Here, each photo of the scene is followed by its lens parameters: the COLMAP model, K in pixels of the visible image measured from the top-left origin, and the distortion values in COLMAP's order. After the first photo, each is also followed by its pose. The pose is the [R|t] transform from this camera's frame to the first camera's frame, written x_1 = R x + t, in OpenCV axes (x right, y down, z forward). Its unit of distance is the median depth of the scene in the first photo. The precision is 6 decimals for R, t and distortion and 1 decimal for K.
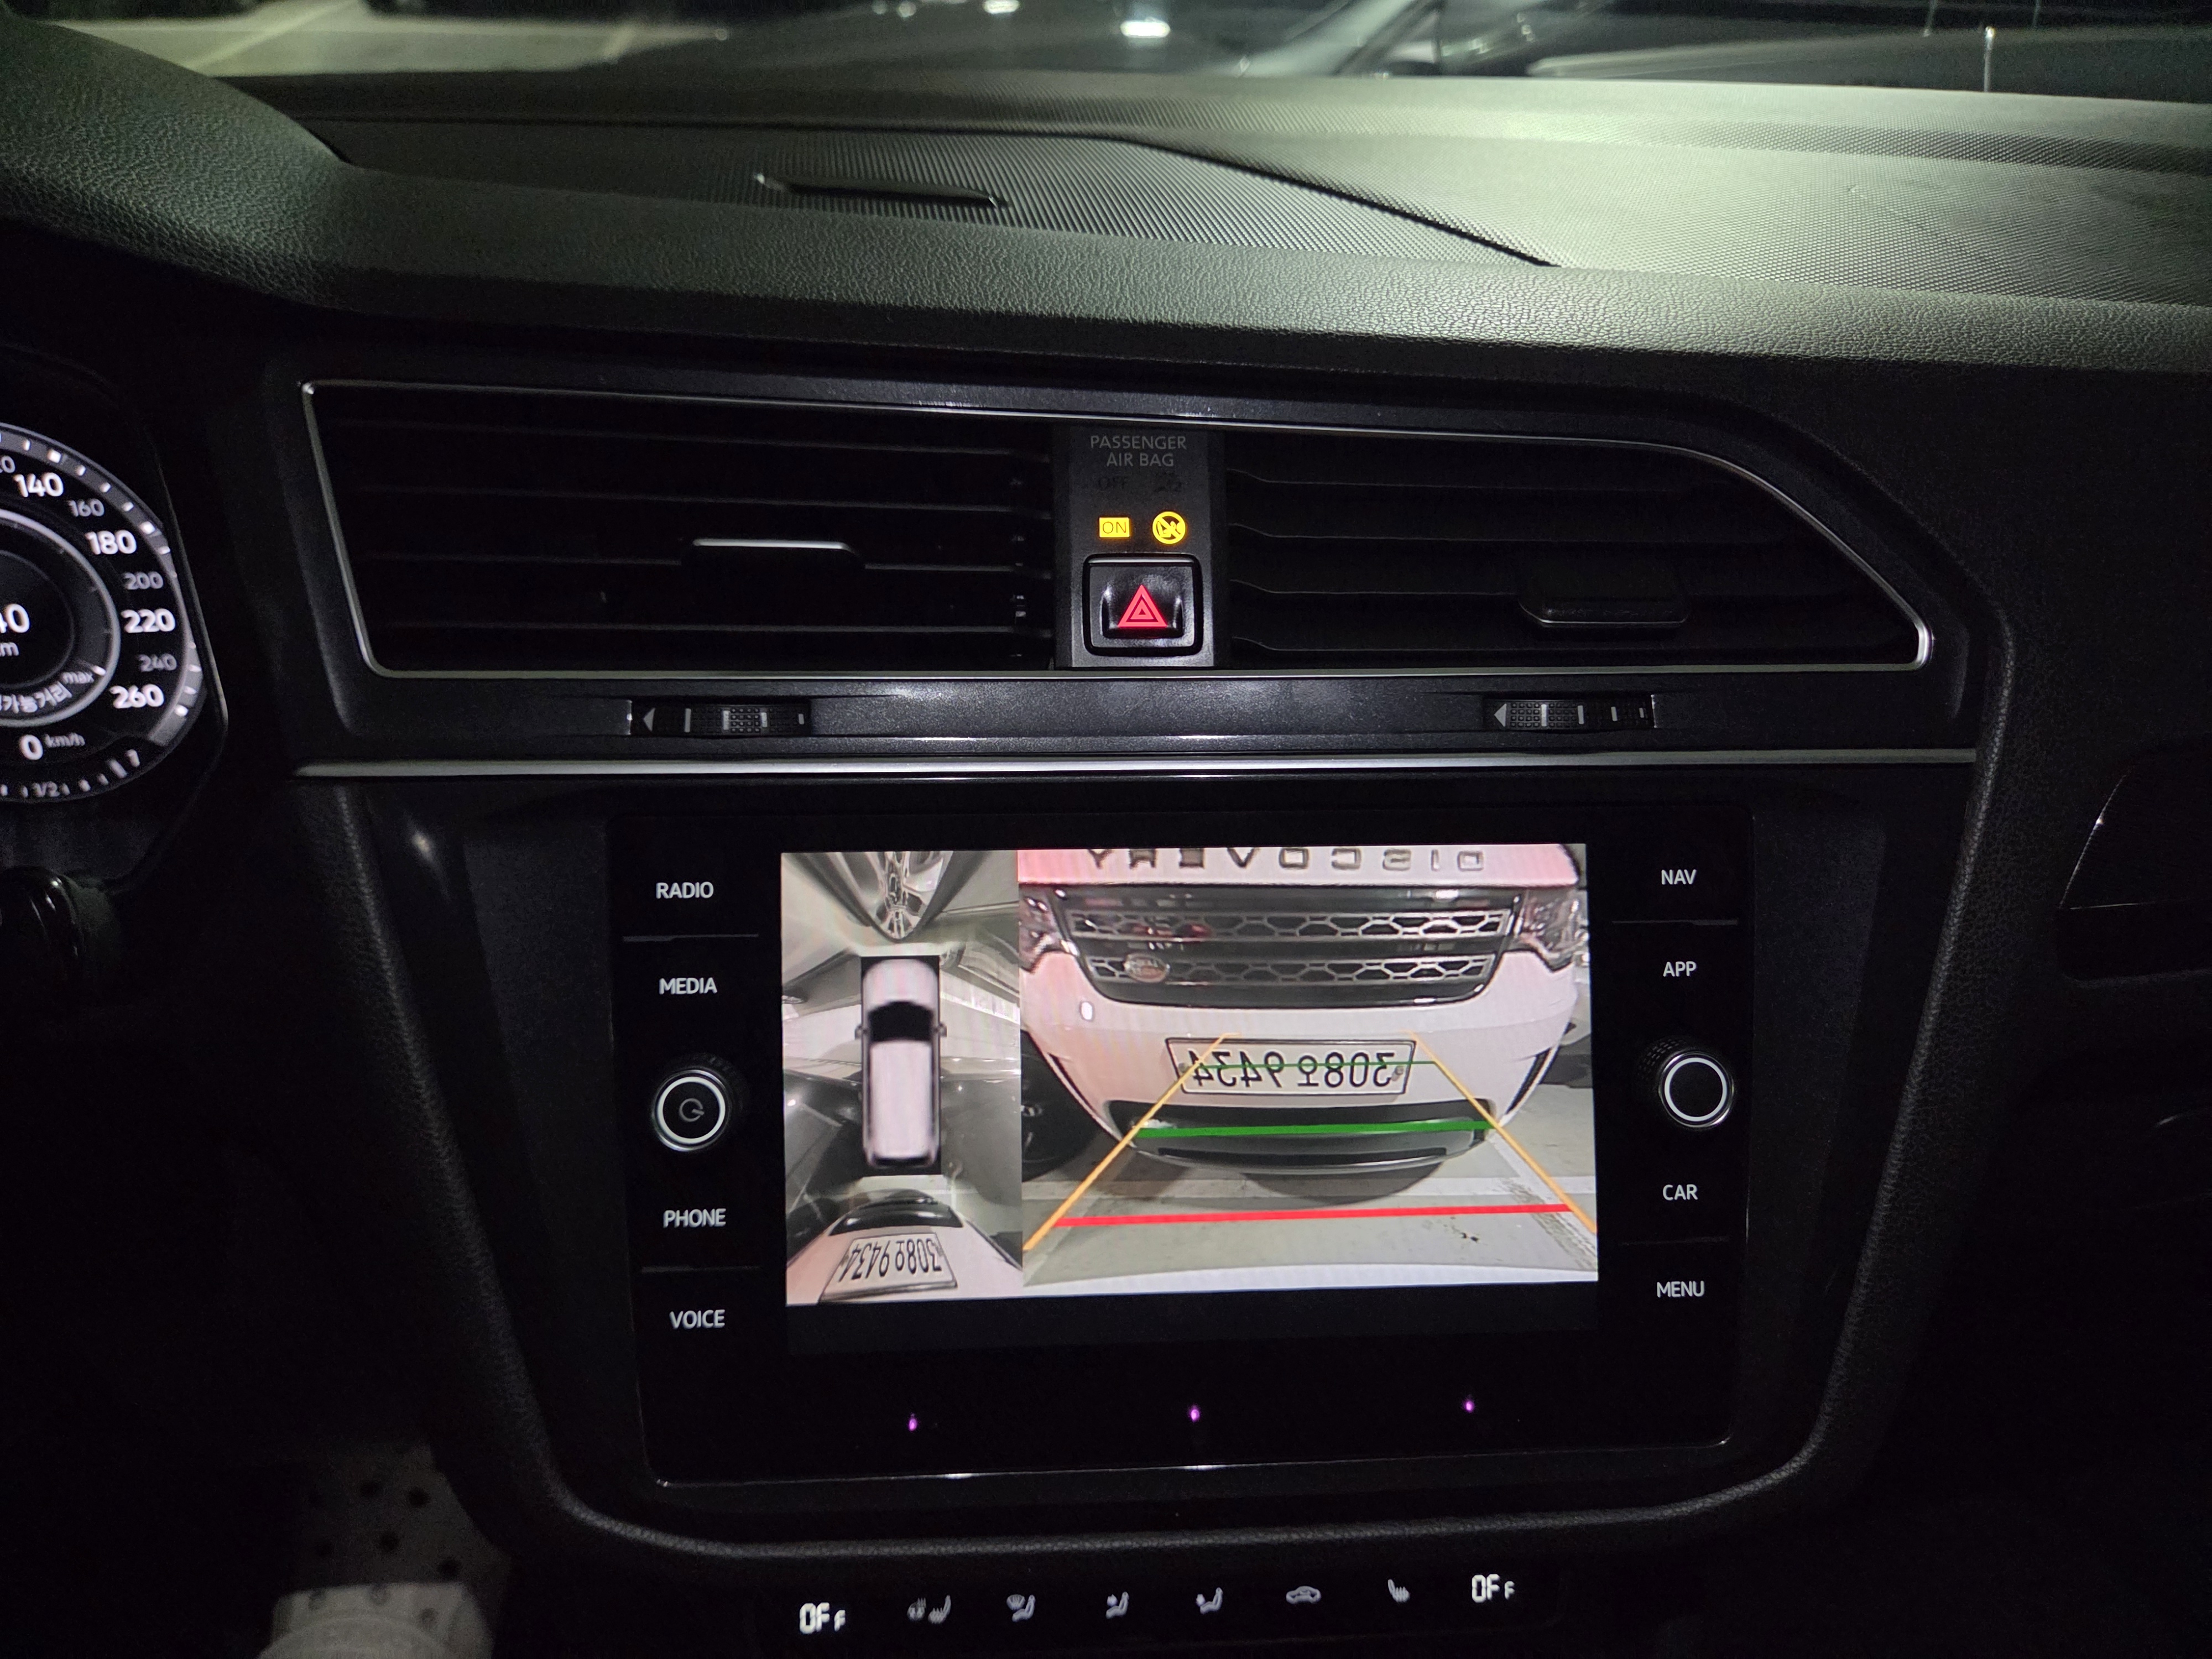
lens RADIAL K [[1504.8, 0, 1073.1], [0, 1504.8, 826.9], [0, 0, 1]] dist [0.057511, -0.057387]
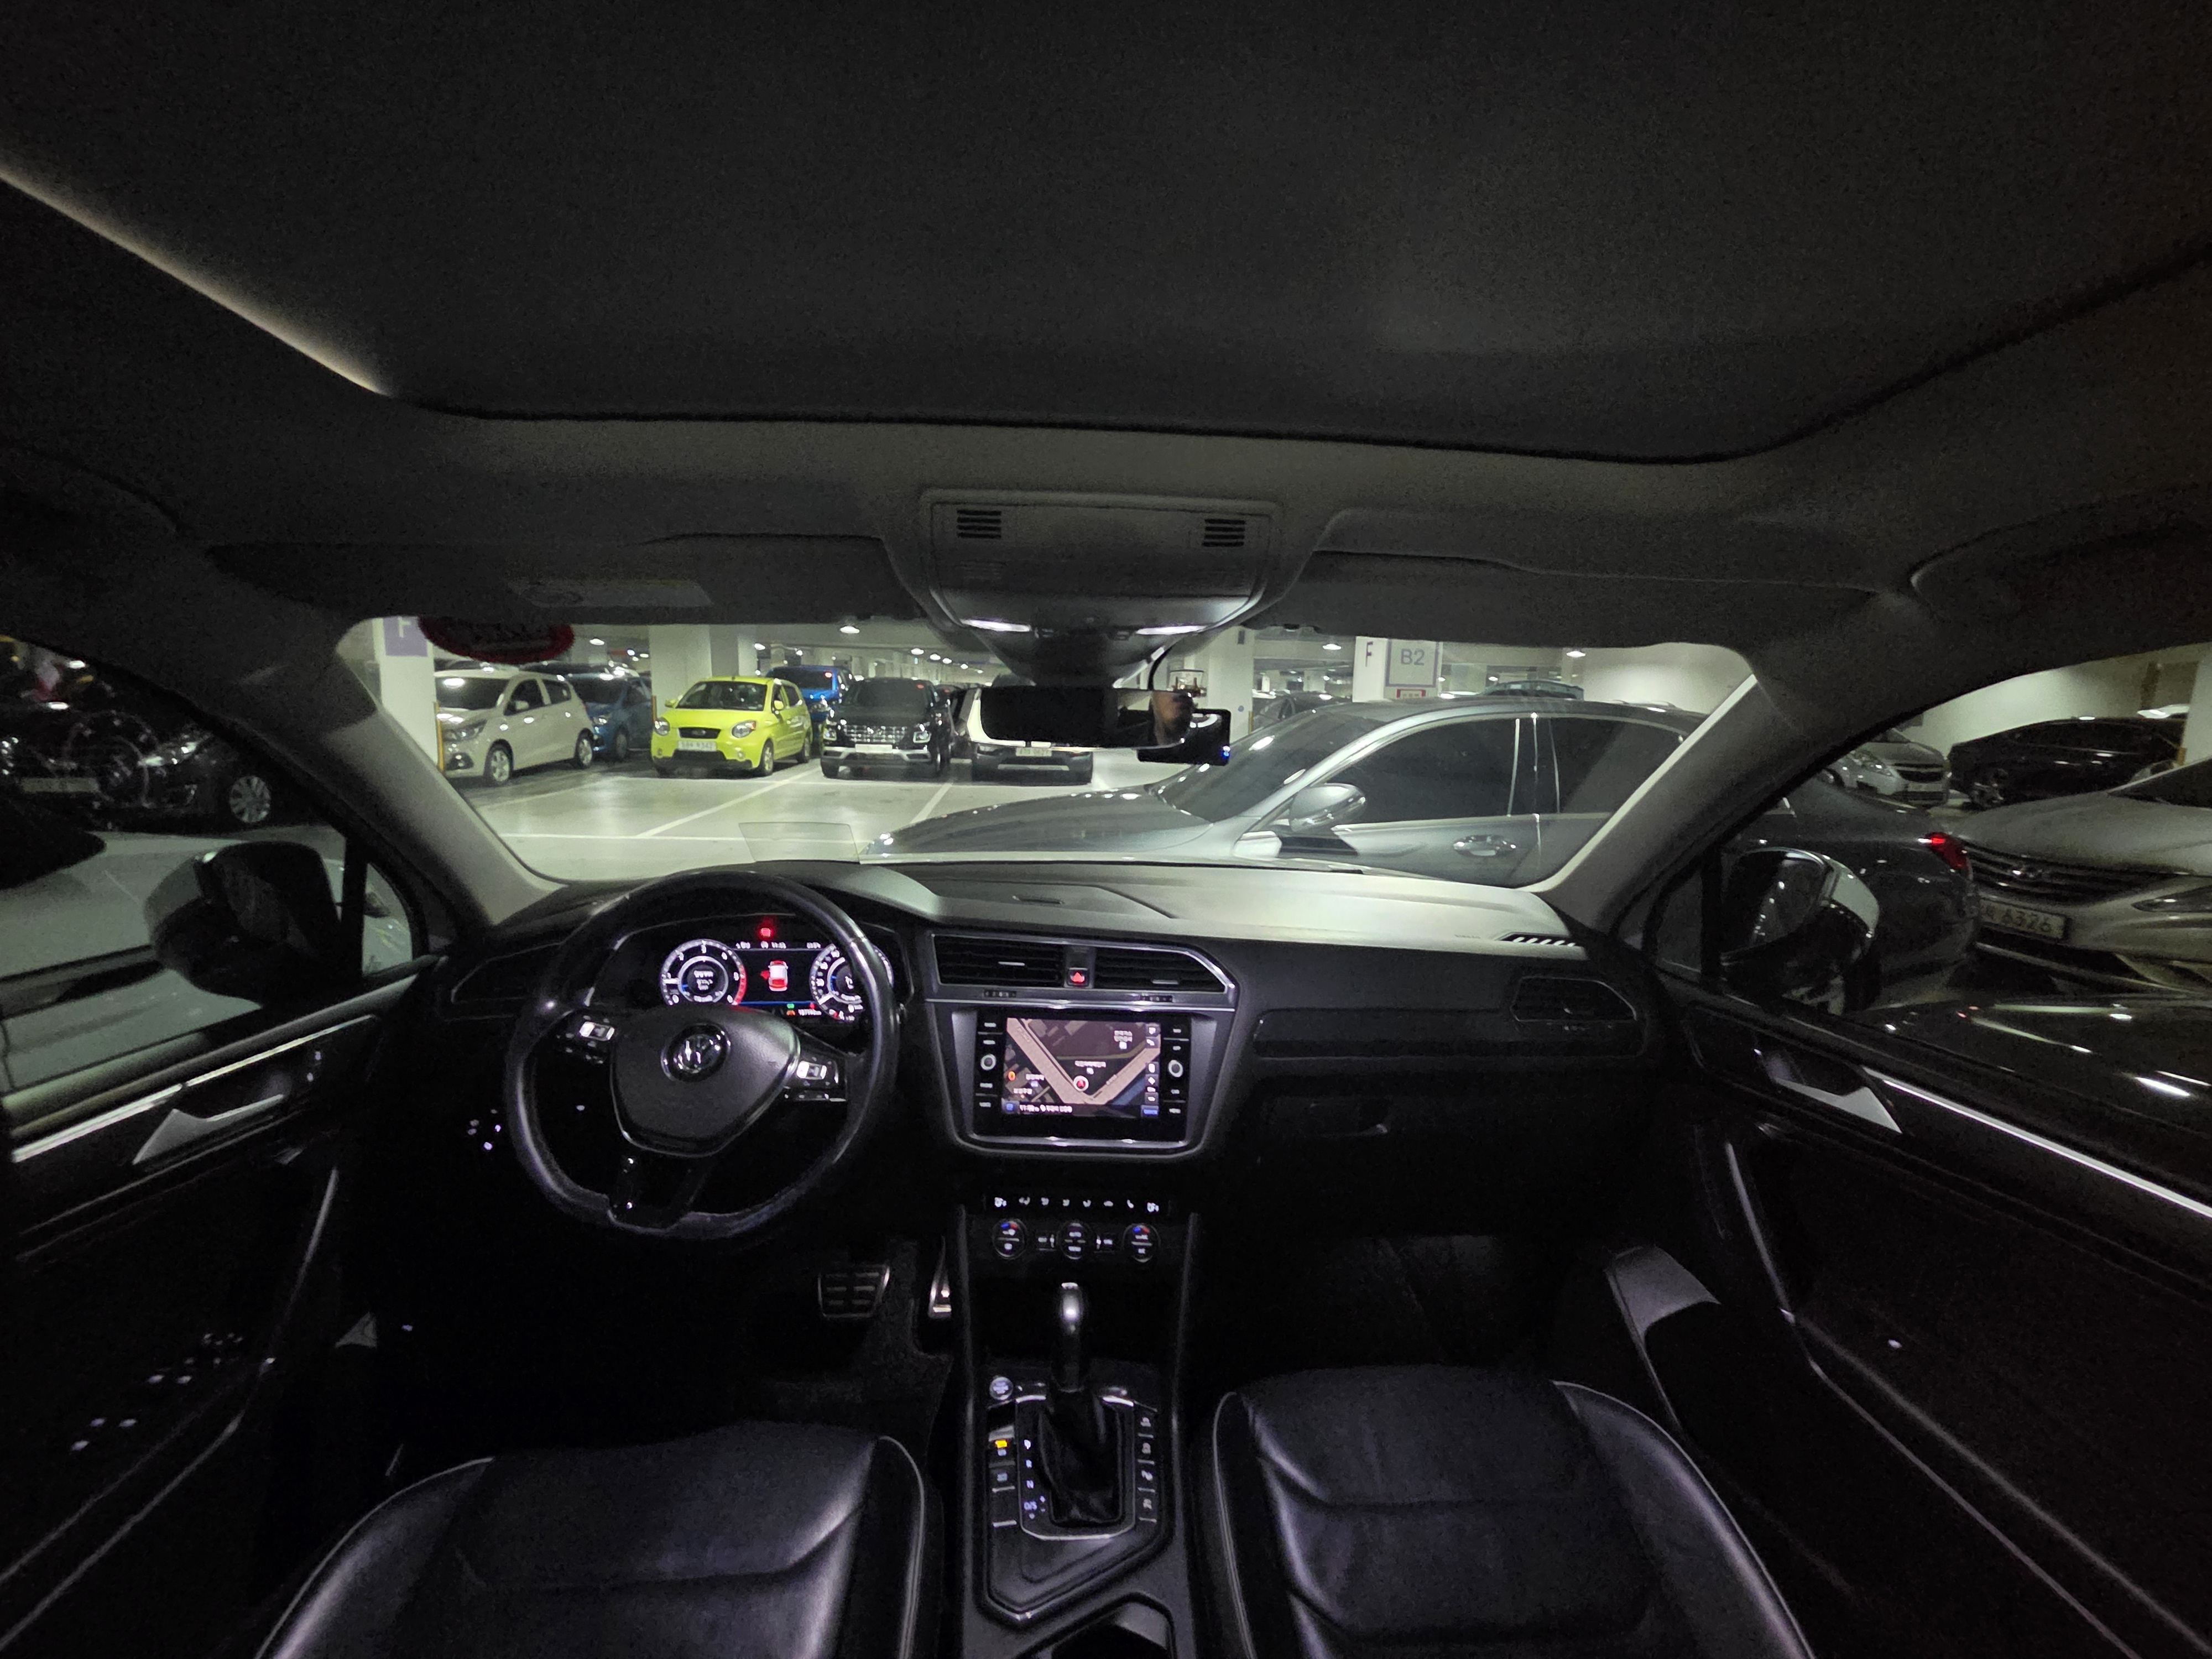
lens RADIAL K [[918.0, 0, 1110.4], [0, 918.0, 826.9], [0, 0, 1]] dist [-0.002376, 0.001492]
pose [[0.997364, 0.014292, -0.071145, 0.386355], [-0.042429, 0.910212, -0.411963, 0.708871], [0.058869, 0.413895, 0.908419, -2.187614]]
